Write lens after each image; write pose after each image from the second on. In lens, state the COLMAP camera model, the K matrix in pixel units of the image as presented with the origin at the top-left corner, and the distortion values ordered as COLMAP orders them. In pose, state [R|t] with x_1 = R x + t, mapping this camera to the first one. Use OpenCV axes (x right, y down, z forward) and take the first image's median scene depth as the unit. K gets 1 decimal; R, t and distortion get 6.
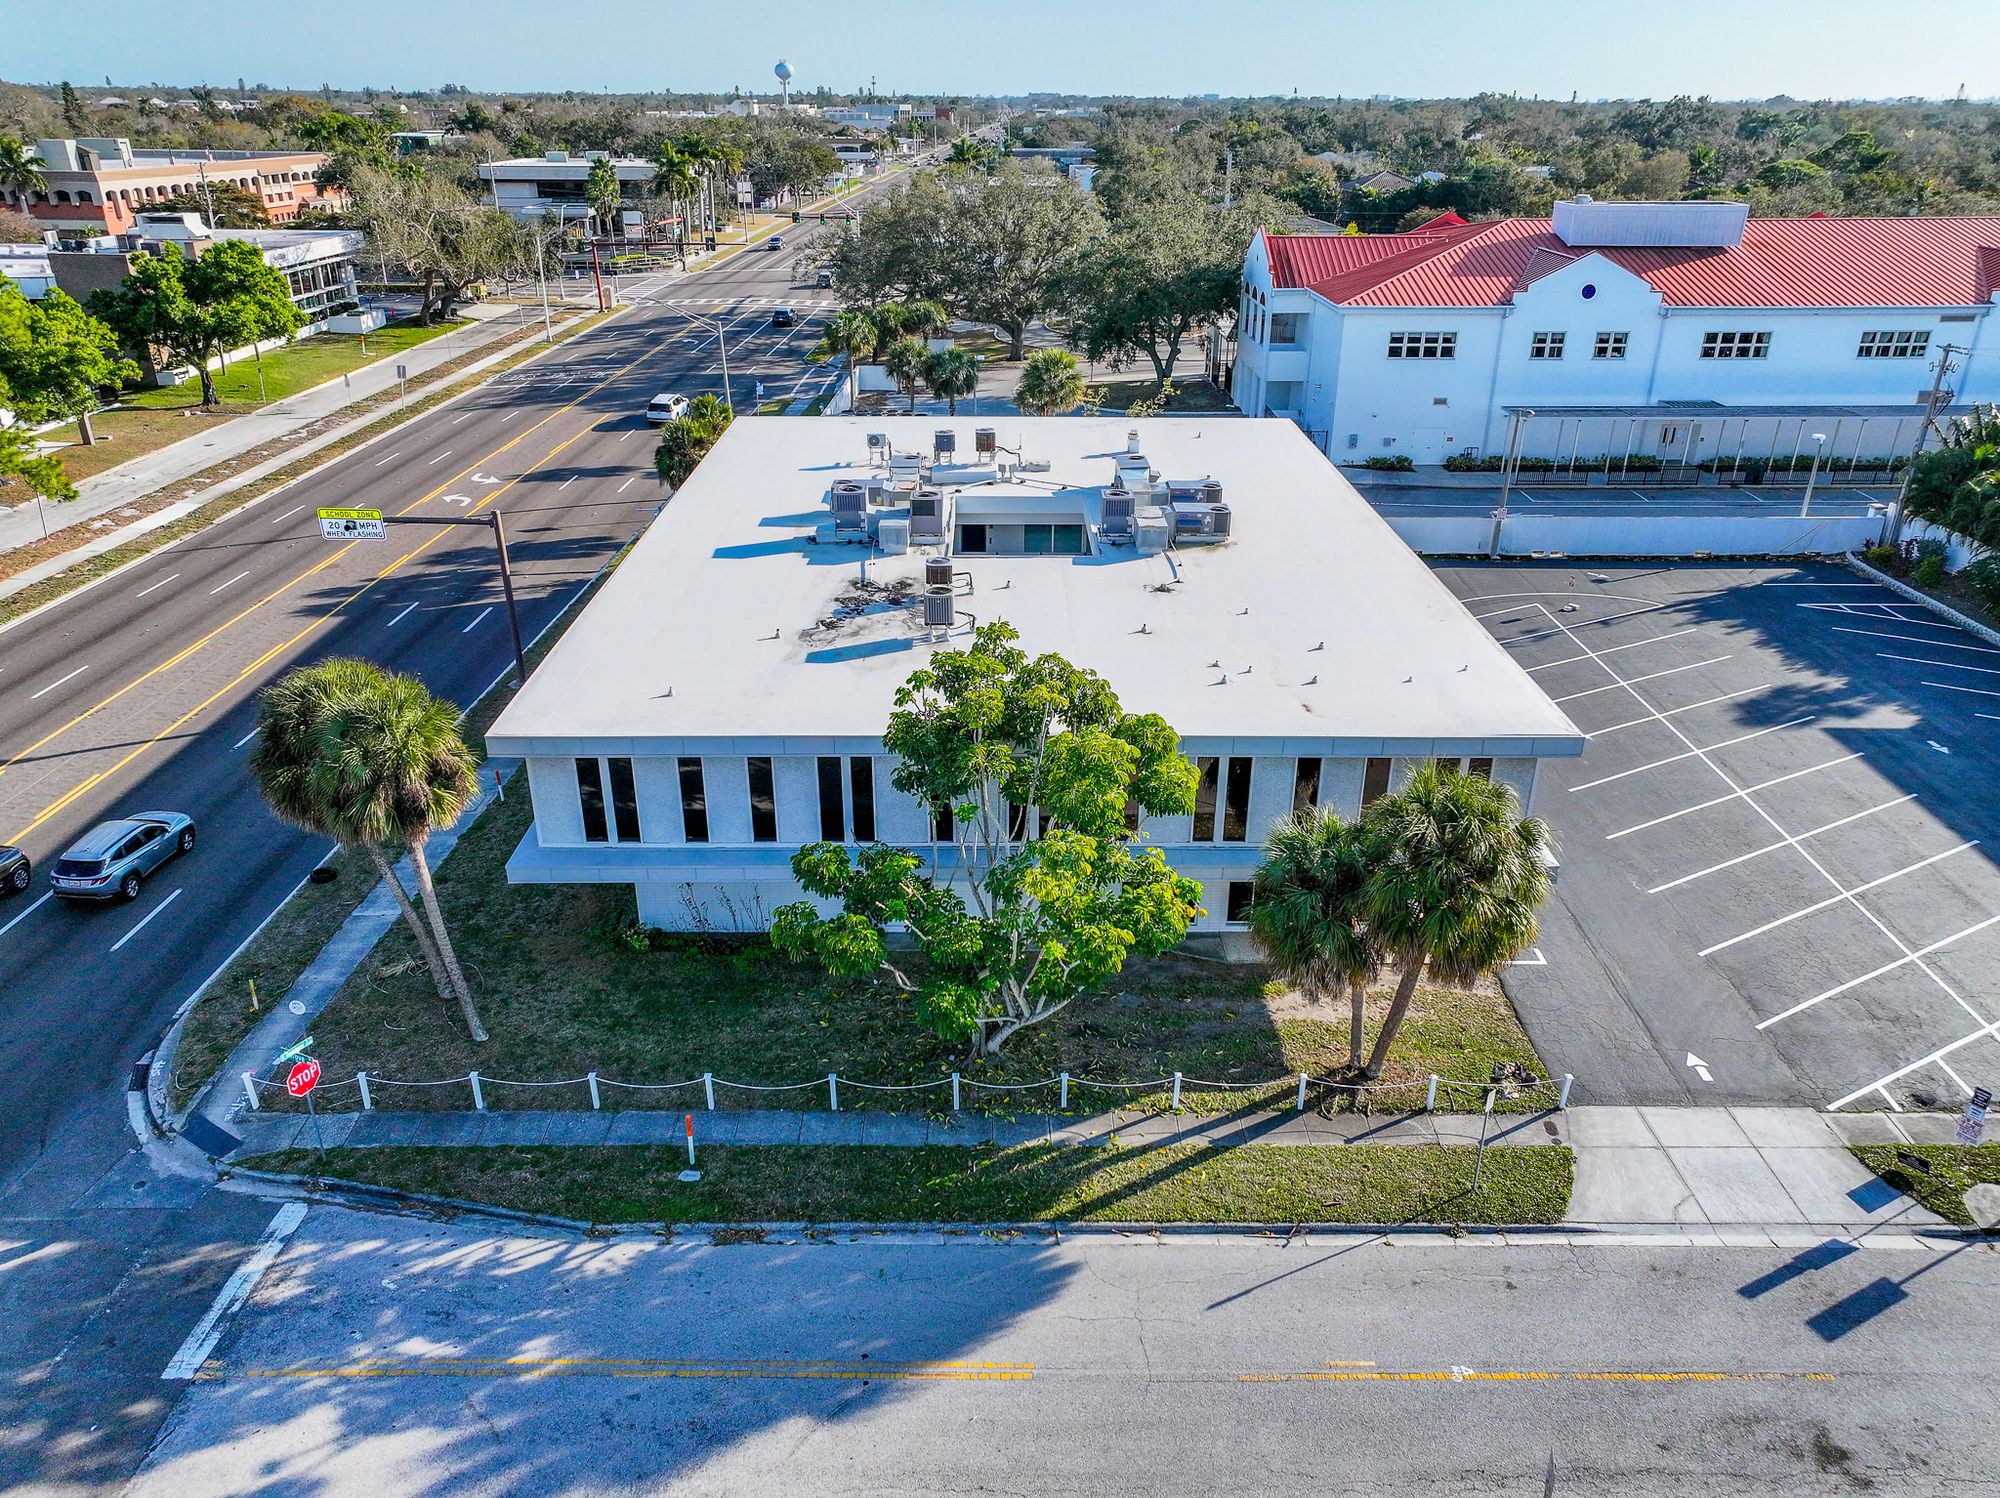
lens RADIAL K [[1409.2, 0, 1005.2], [0, 1409.2, 741.9], [0, 0, 1]] dist [-0.004833, 0.022730]
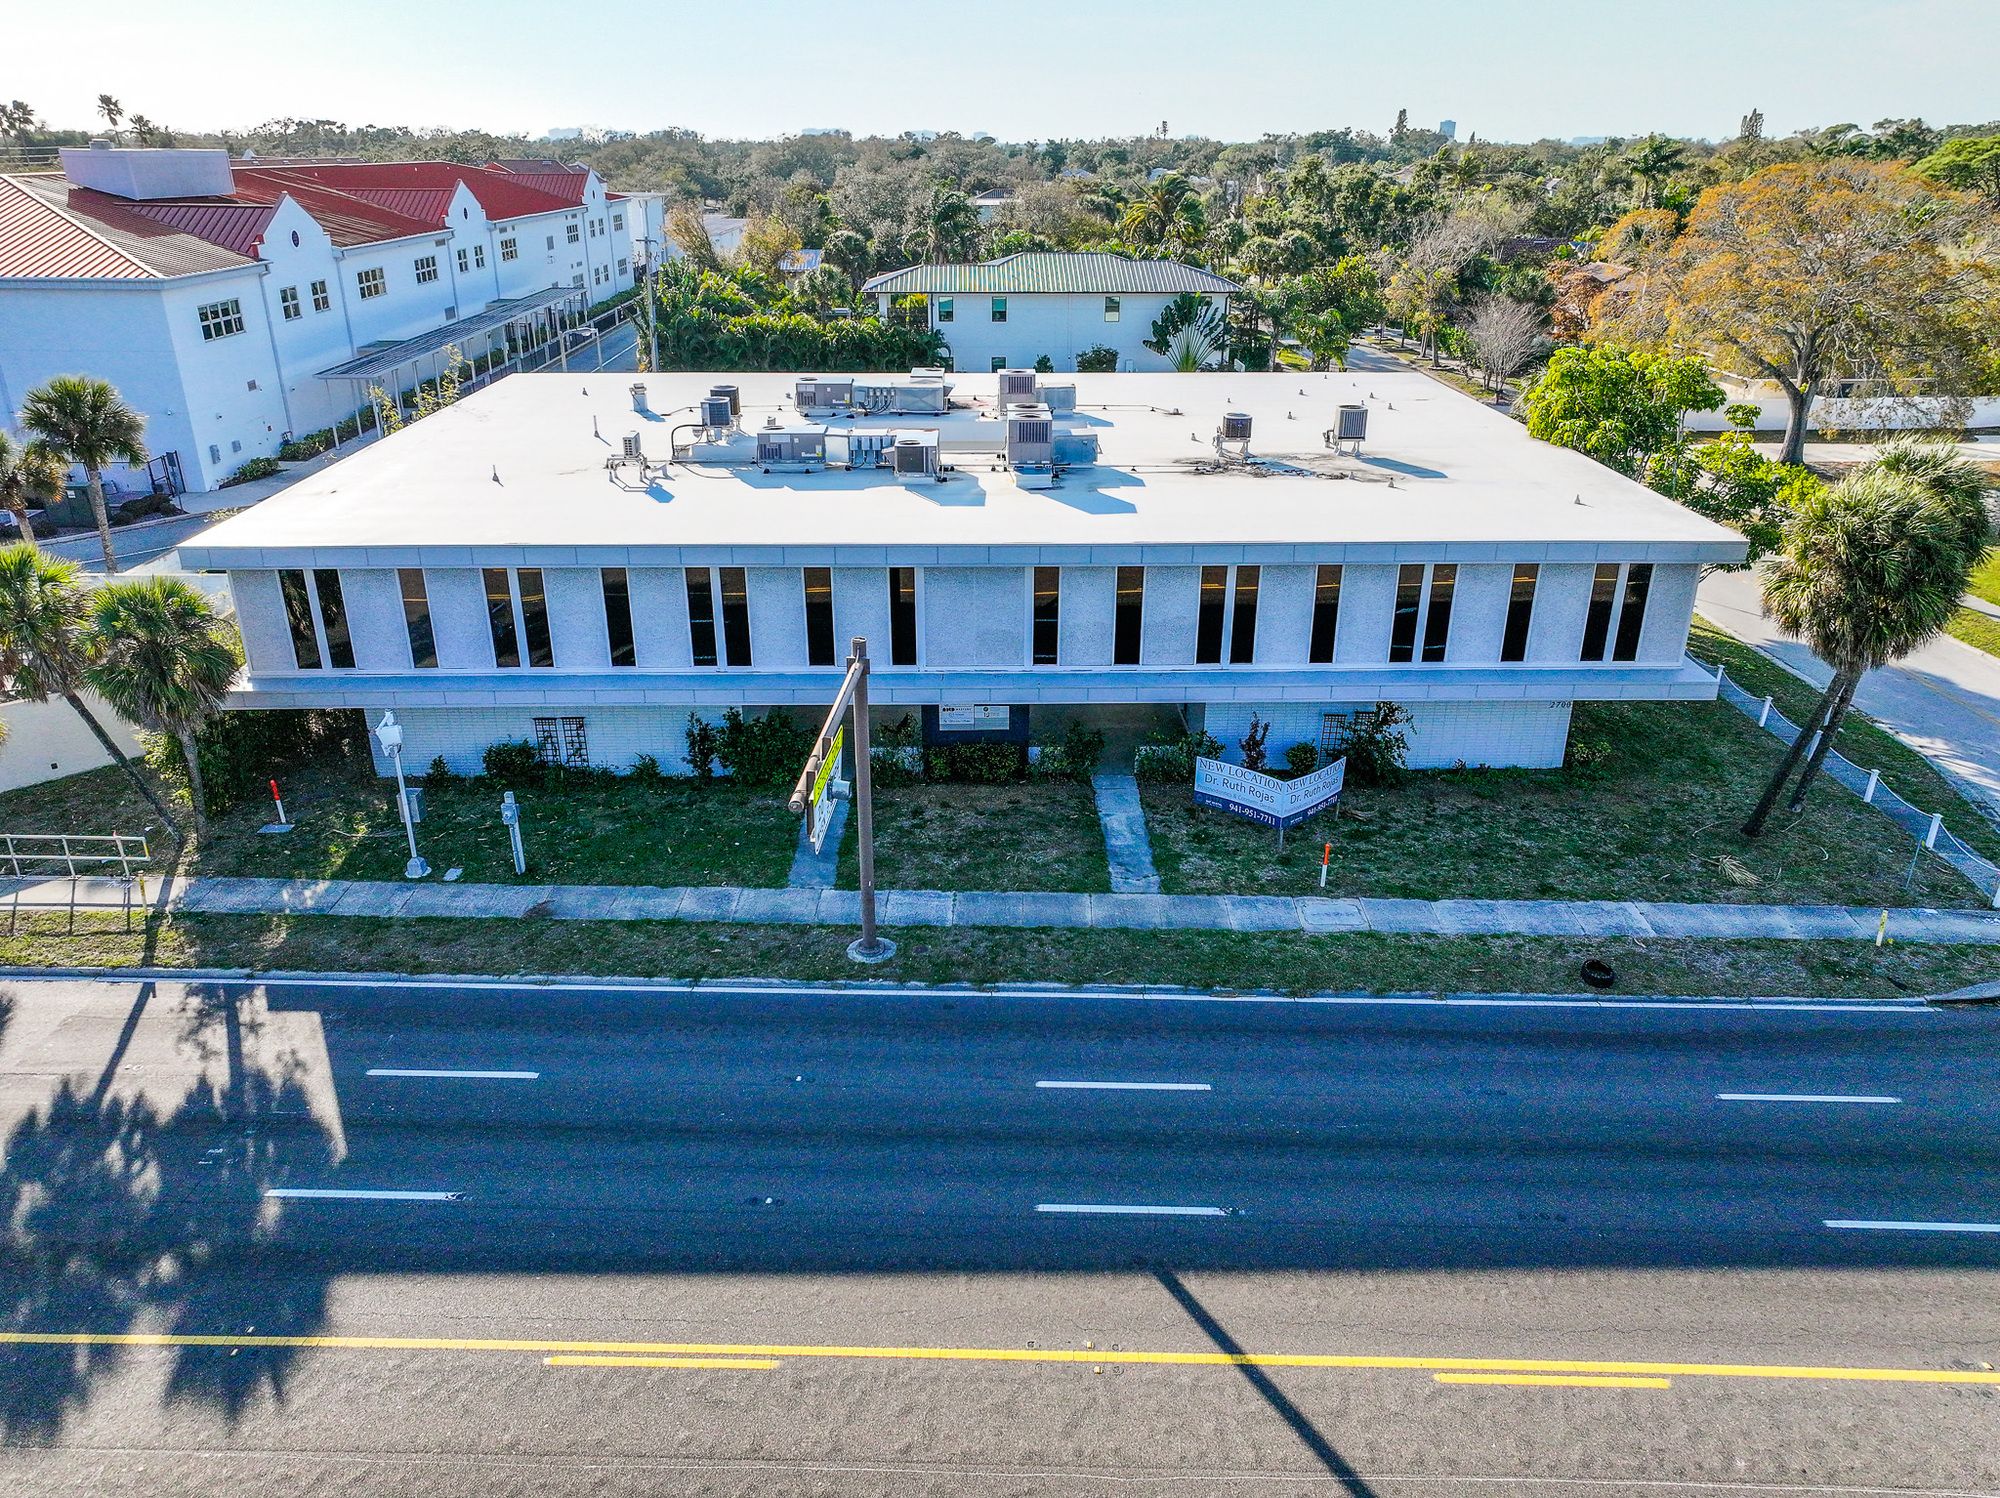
lens RADIAL K [[1409.2, 0, 1005.2], [0, 1409.2, 741.9], [0, 0, 1]] dist [-0.004833, 0.022730]
pose [[-0.019526, -0.395576, 0.918226, -1.079765], [0.413373, 0.833034, 0.367665, -0.381144], [-0.910353, 0.386748, 0.147254, 1.127275]]
